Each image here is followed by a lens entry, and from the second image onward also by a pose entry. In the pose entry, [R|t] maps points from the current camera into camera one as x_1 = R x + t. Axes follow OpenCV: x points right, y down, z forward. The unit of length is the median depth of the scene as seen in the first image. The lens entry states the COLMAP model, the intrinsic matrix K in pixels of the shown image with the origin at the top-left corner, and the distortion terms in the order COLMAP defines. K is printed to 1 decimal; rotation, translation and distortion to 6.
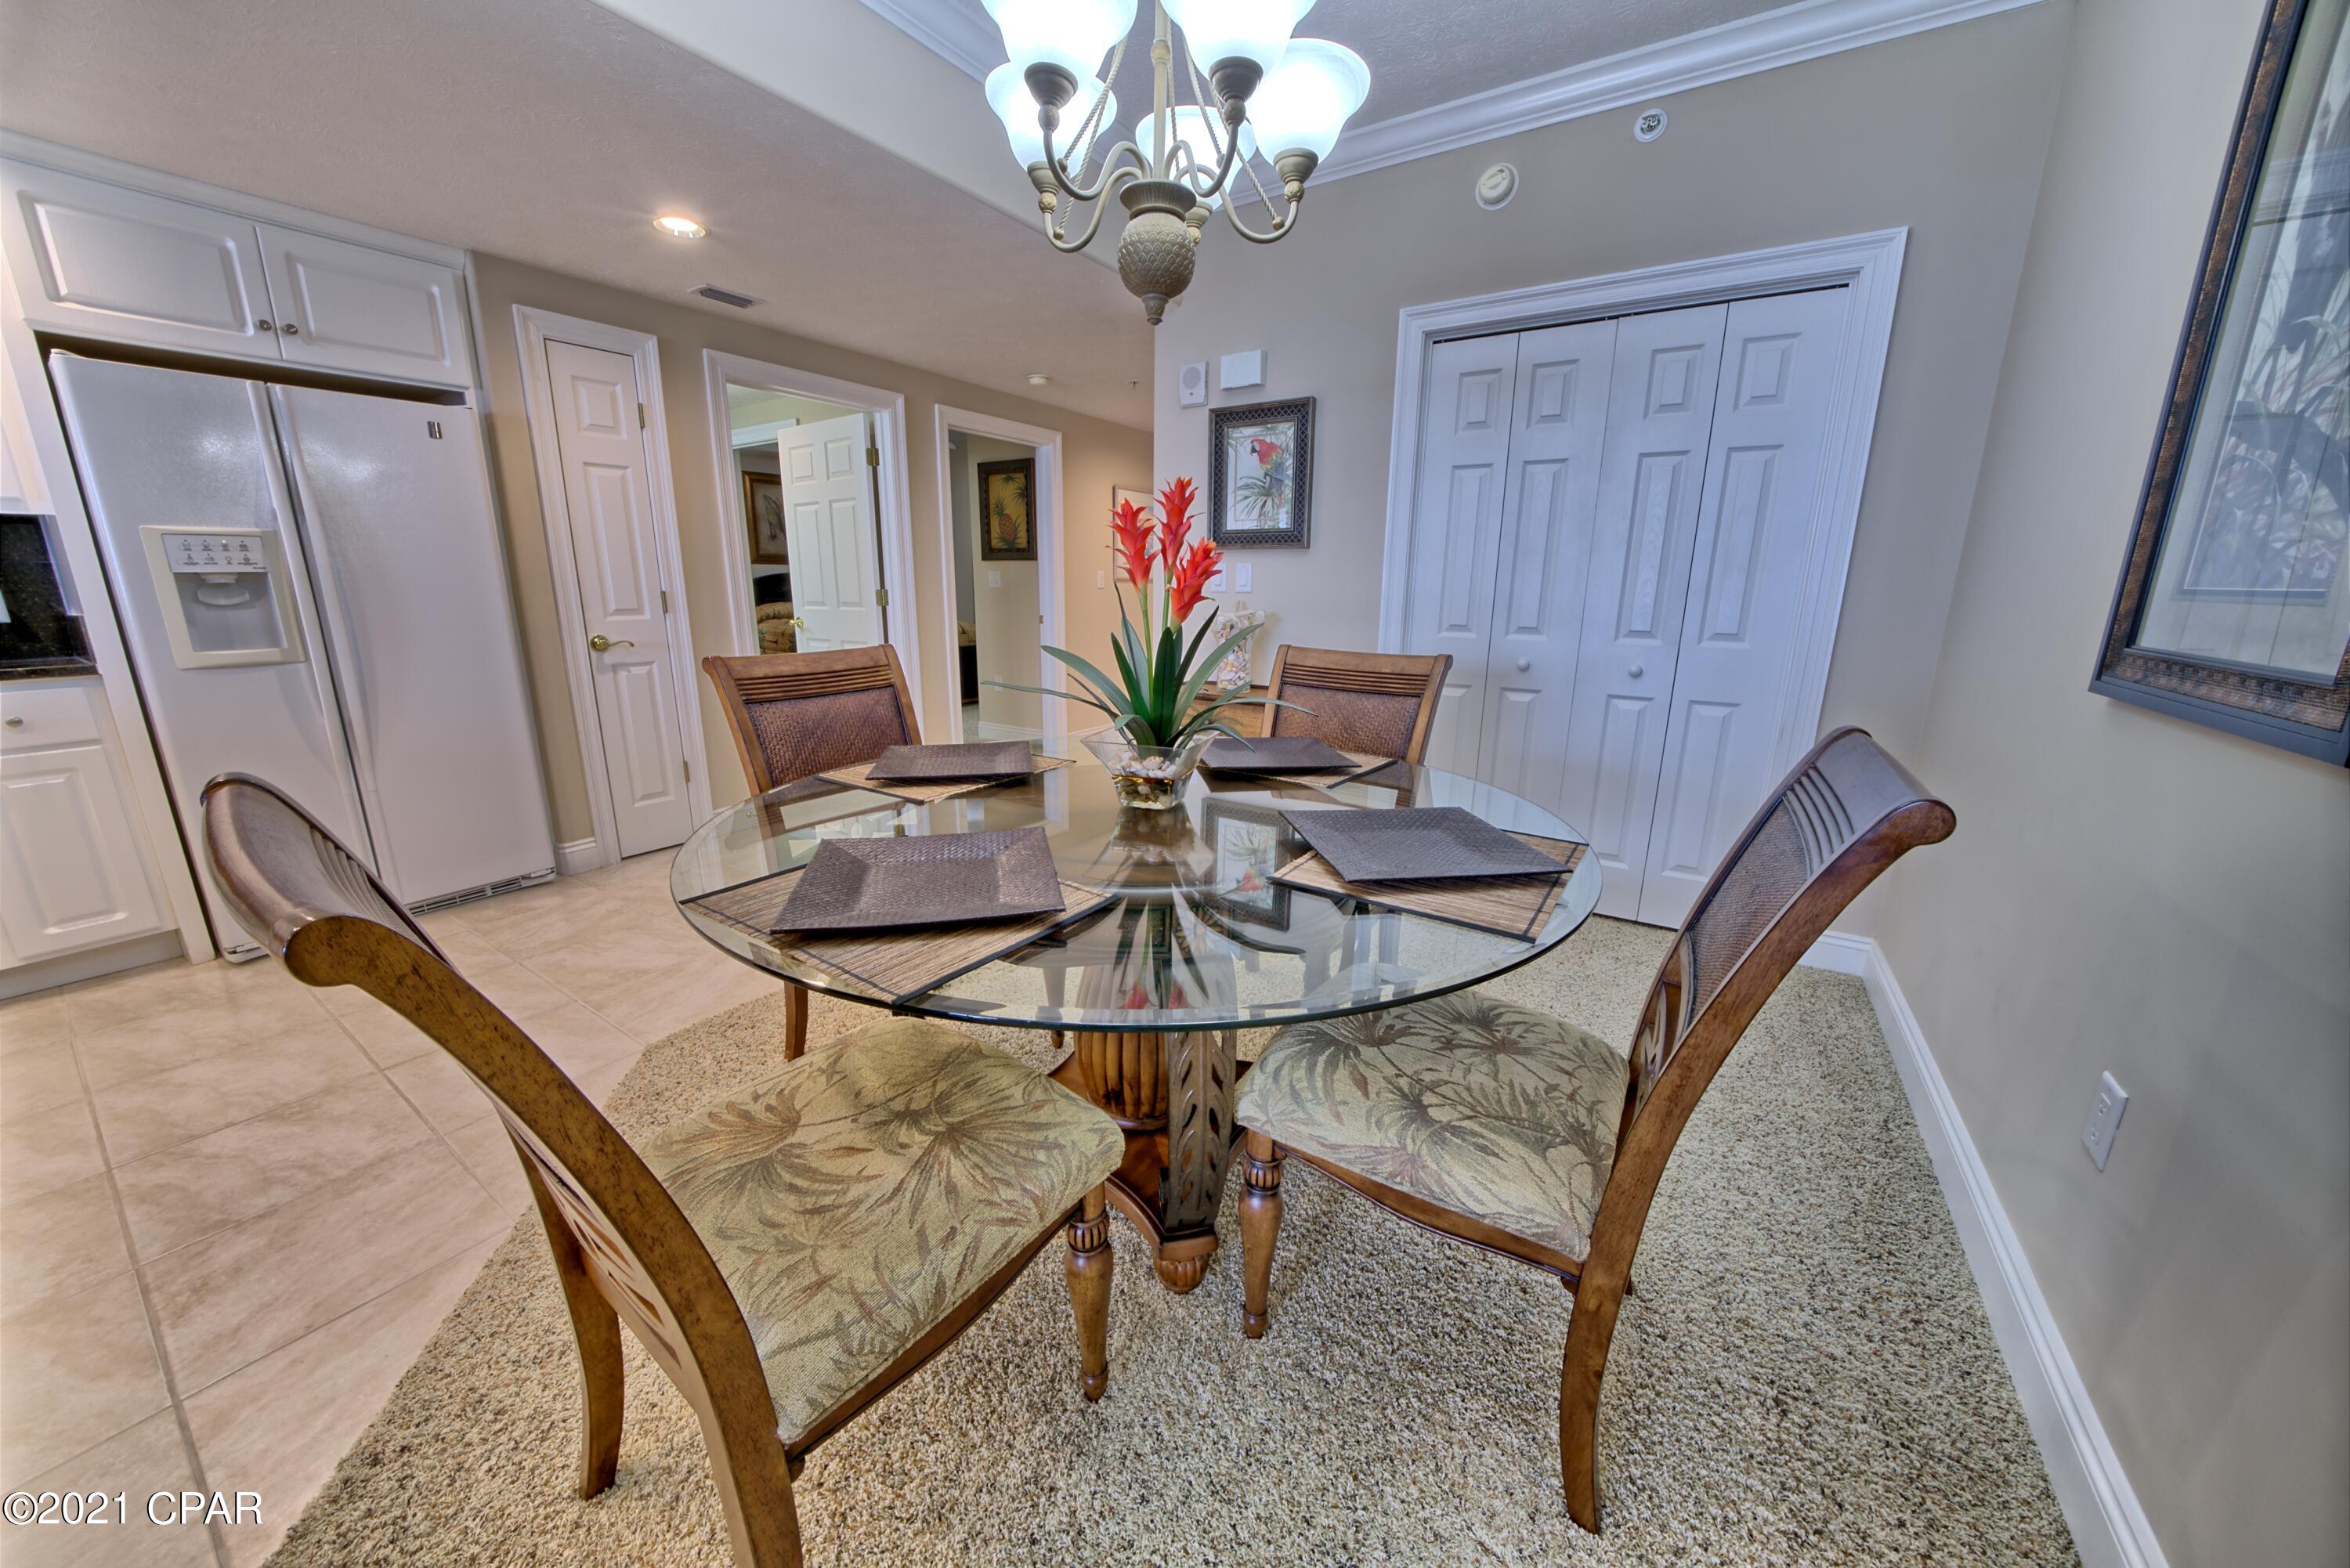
lens RADIAL K [[807.8, 0, 1168.9], [0, 807.8, 787.2], [0, 0, 1]] dist [-0.026534, 0.003123]
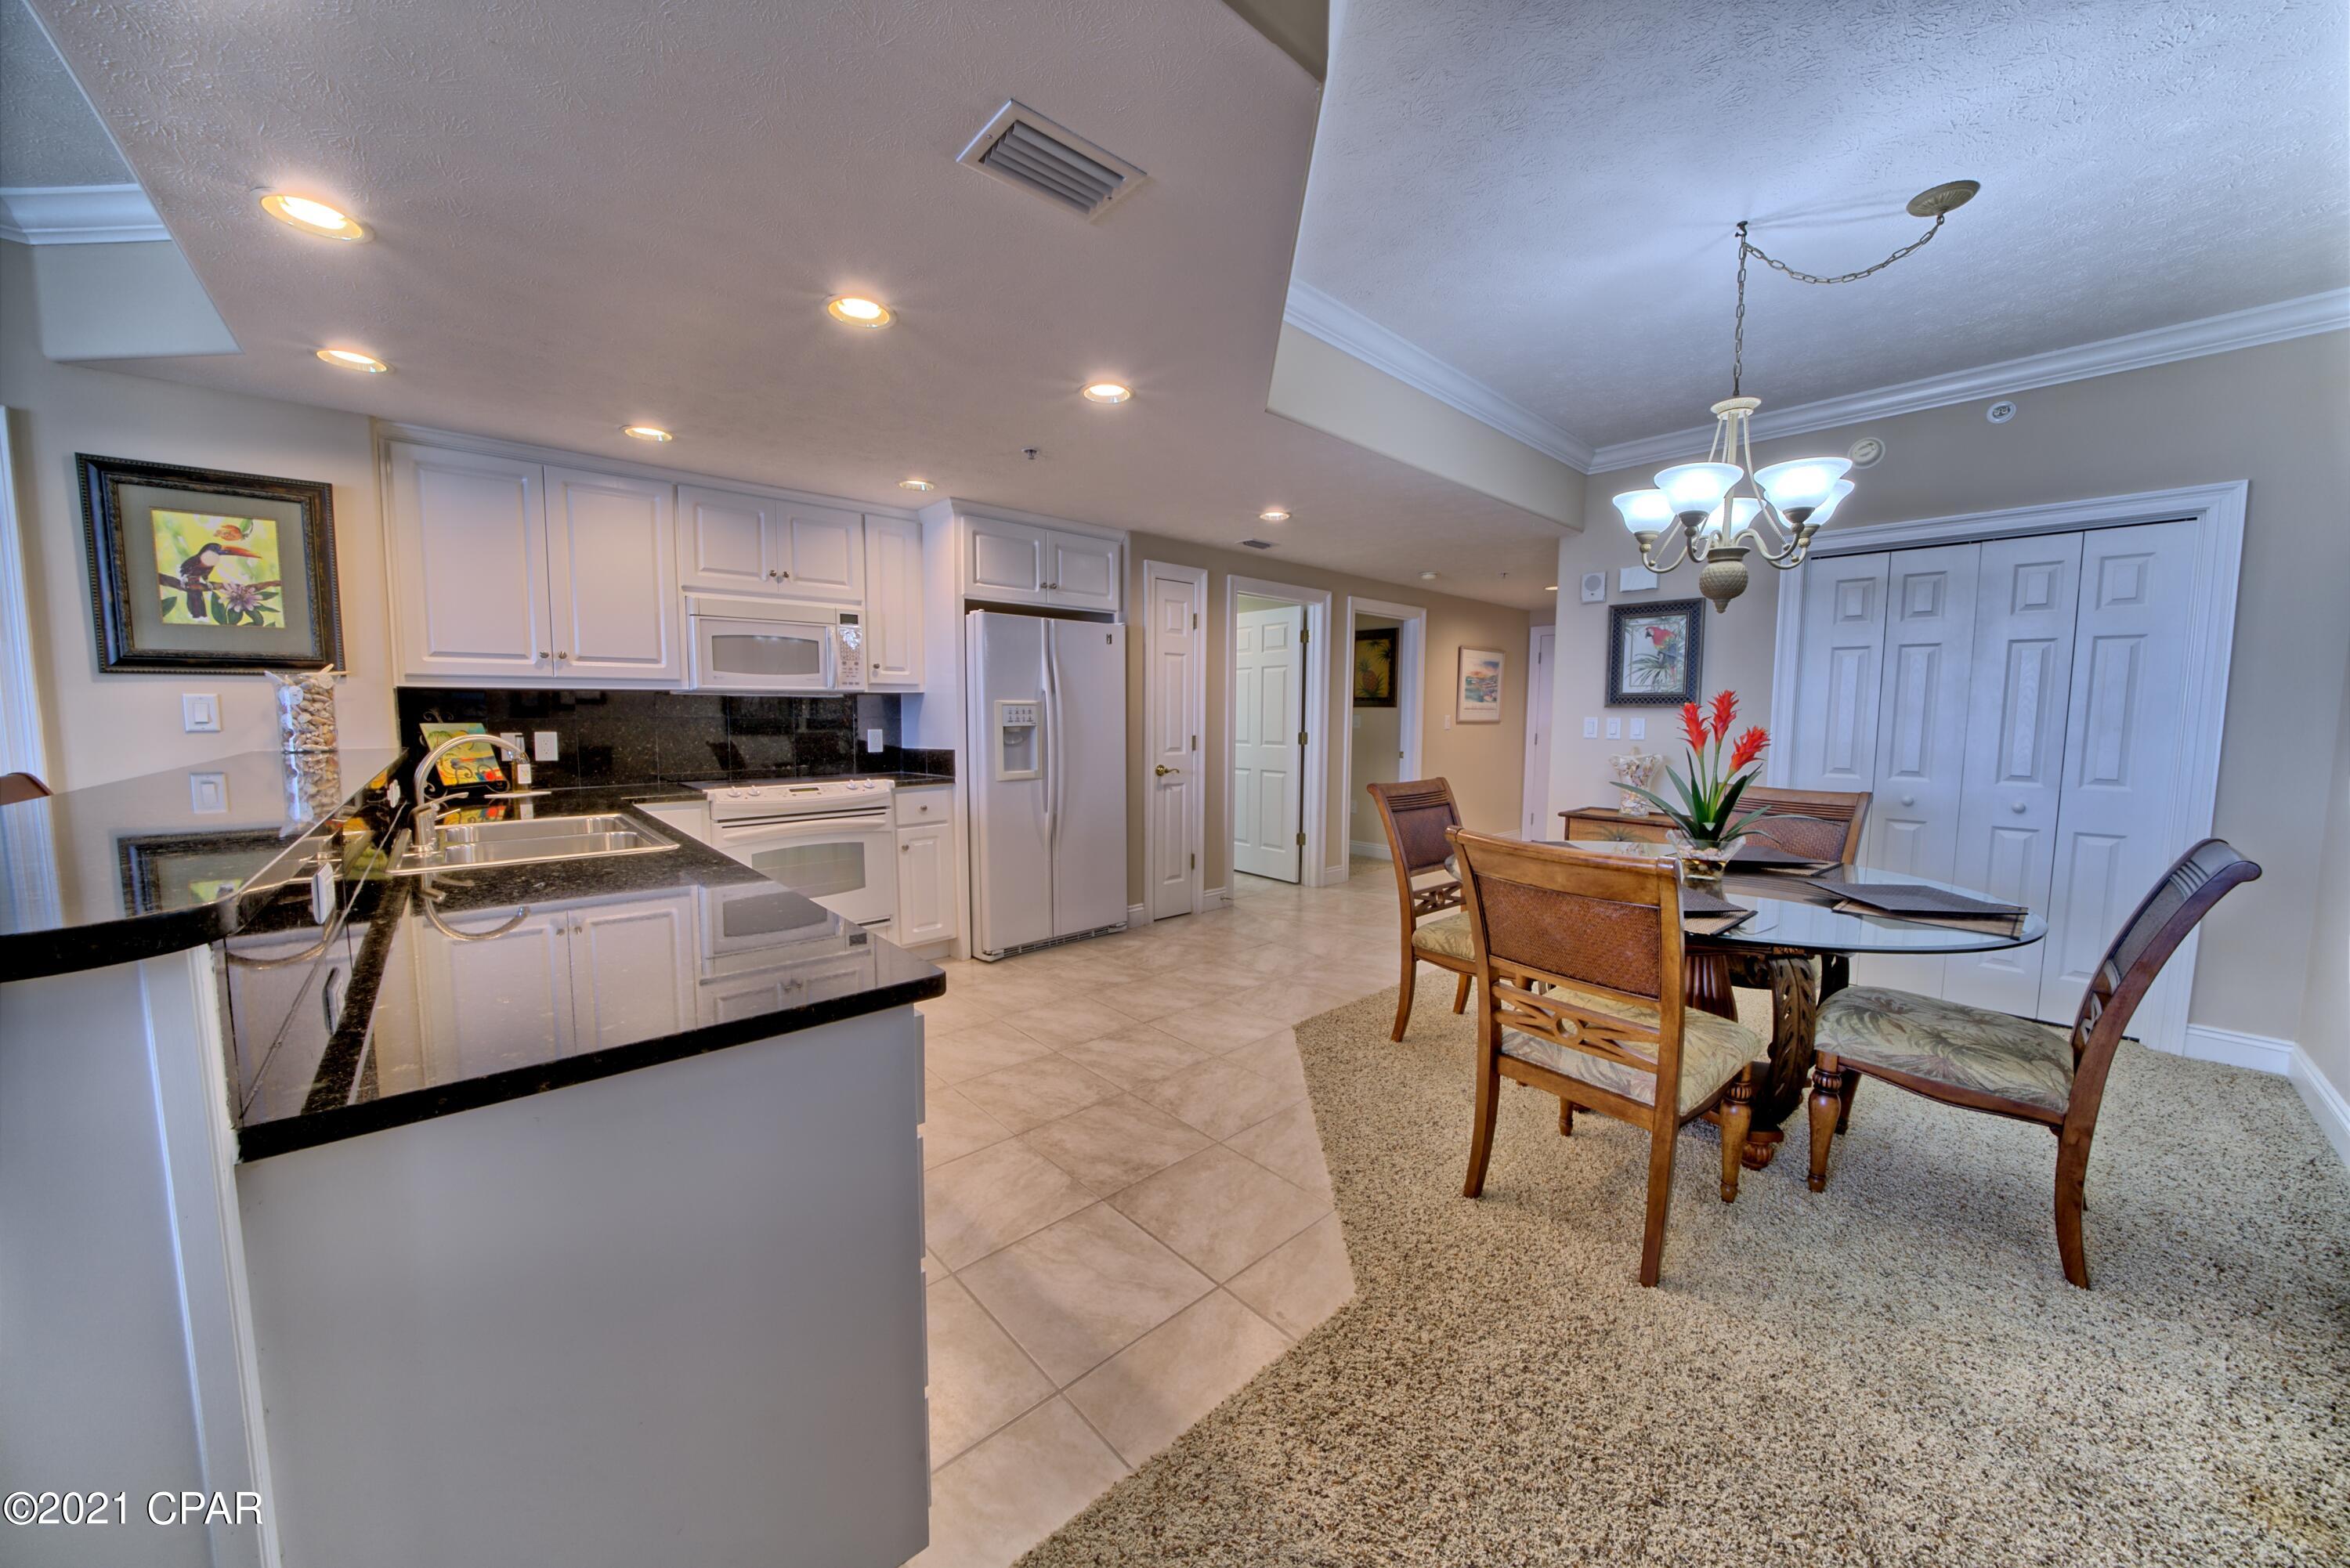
lens RADIAL K [[807.8, 0, 1169.9], [0, 807.8, 784.8], [0, 0, 1]] dist [-0.026534, 0.003123]
pose [[0.965772, 0.020404, -0.258587, -0.388331], [-0.060894, 0.986876, -0.149556, 0.085654], [0.252142, 0.160183, 0.954341, -0.519961]]
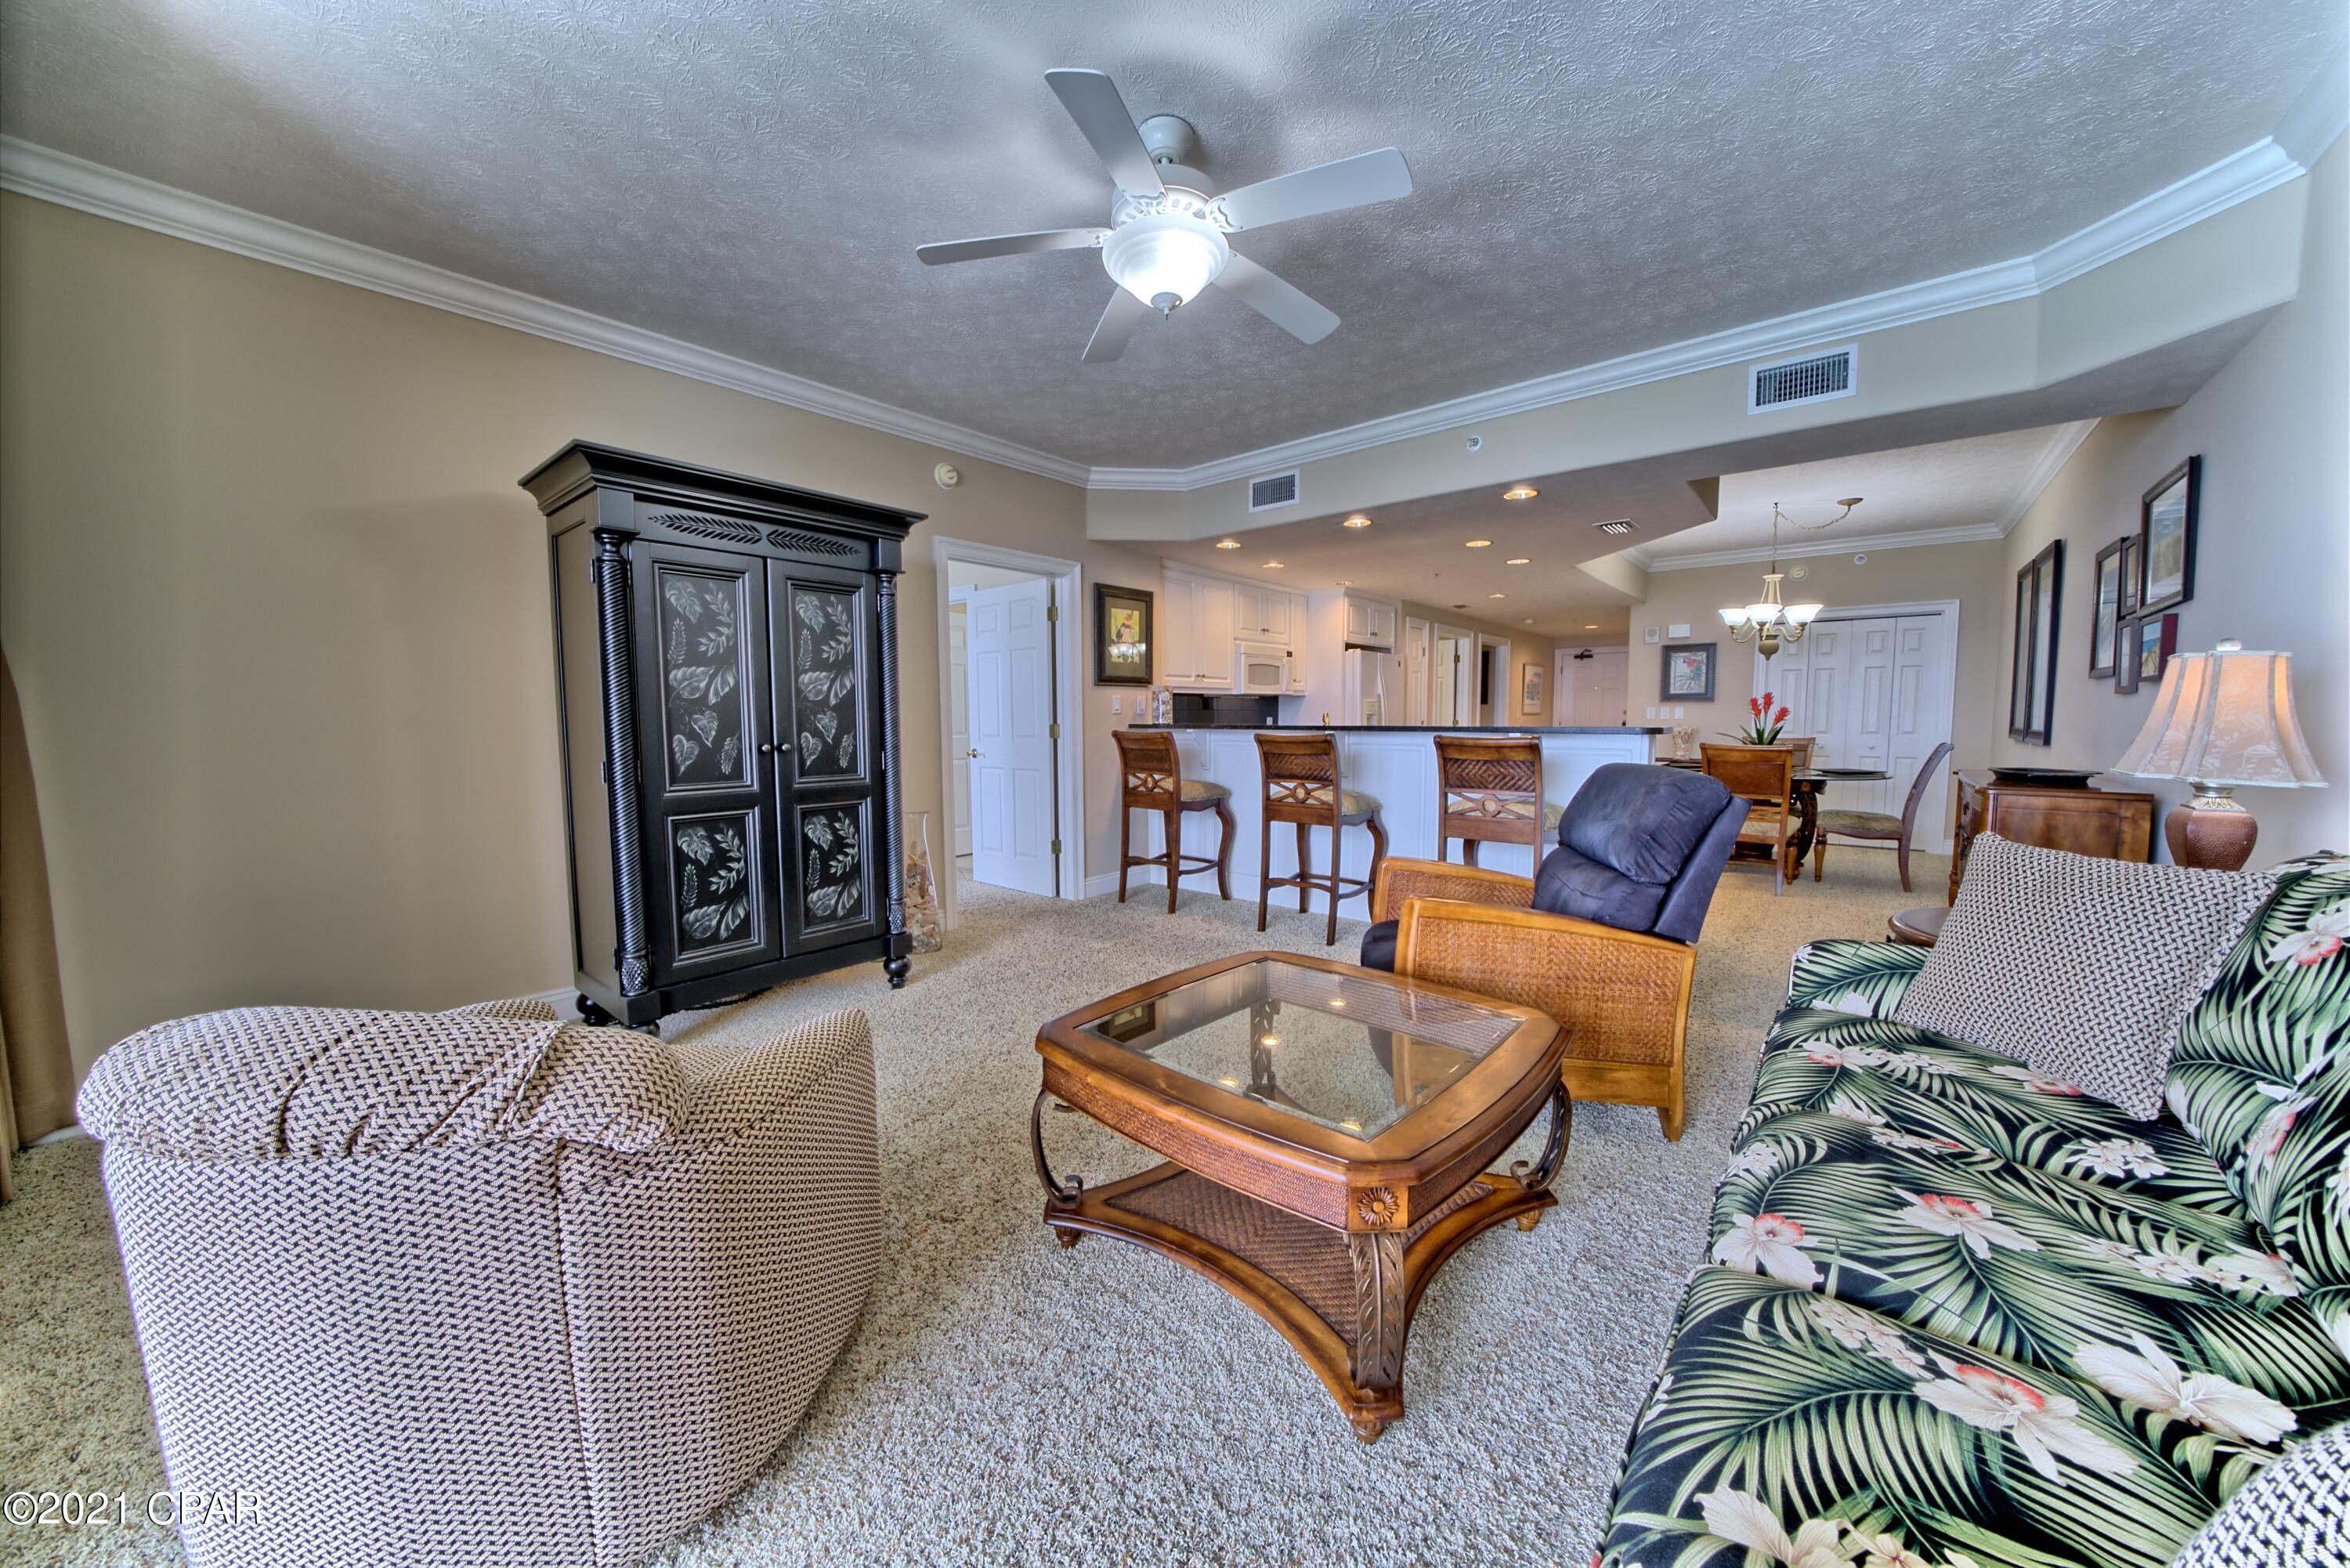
lens RADIAL K [[807.8, 0, 1168.3], [0, 807.8, 787.7], [0, 0, 1]] dist [-0.026534, 0.003123]
pose [[0.991152, -0.000569, -0.132729, -1.408372], [-0.020272, 0.987610, -0.155615, 0.455255], [0.131173, 0.156929, 0.978860, -1.892794]]
